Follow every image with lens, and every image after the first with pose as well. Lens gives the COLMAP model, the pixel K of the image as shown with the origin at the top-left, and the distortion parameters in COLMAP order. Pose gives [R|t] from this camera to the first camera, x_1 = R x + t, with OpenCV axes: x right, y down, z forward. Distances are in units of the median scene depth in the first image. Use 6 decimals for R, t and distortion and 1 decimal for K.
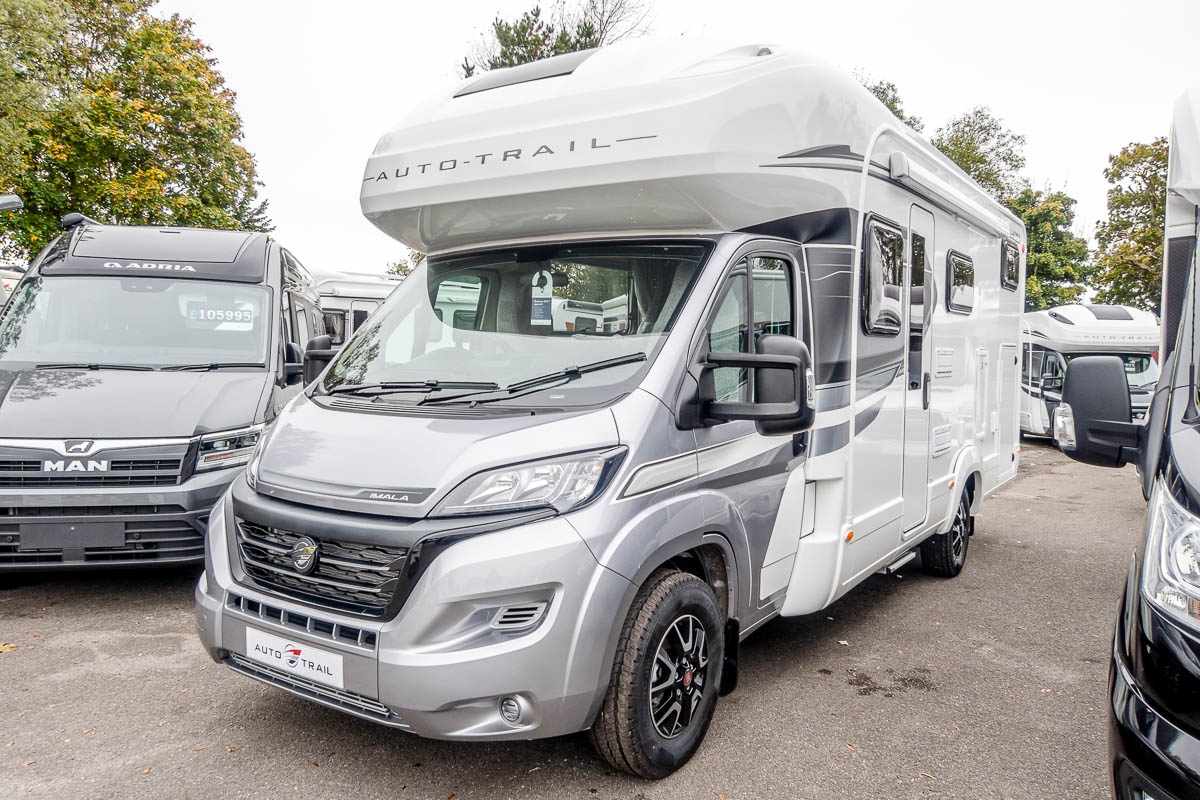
lens RADIAL K [[882.9, 0, 600.0], [0, 882.9, 400.0], [0, 0, 1]] dist [-0.003178, -0.001493]
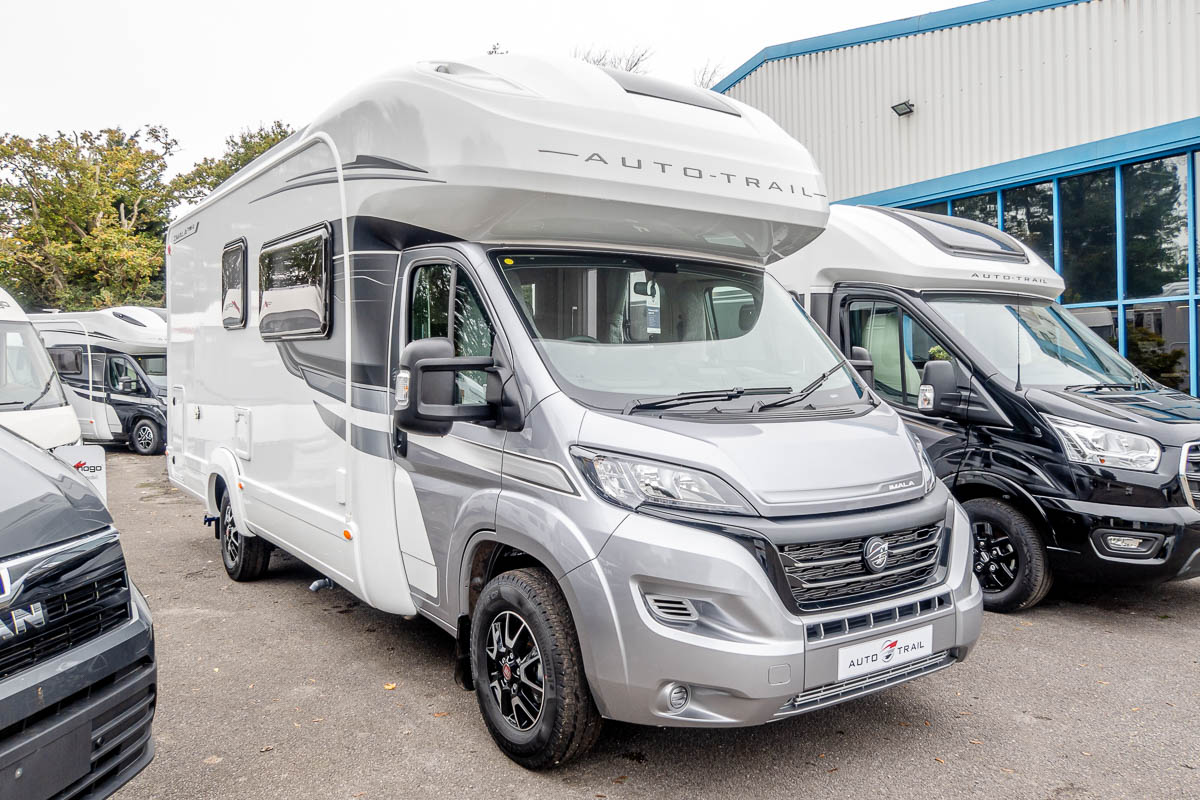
lens RADIAL K [[920.9, 0, 600.3], [0, 920.9, 373.9], [0, 0, 1]] dist [-0.001380, -0.000249]
pose [[0.353713, -0.020786, 0.935123, -1.051627], [0.049918, 0.998748, 0.003319, -0.042453], [-0.934021, 0.045506, 0.354308, 0.647539]]
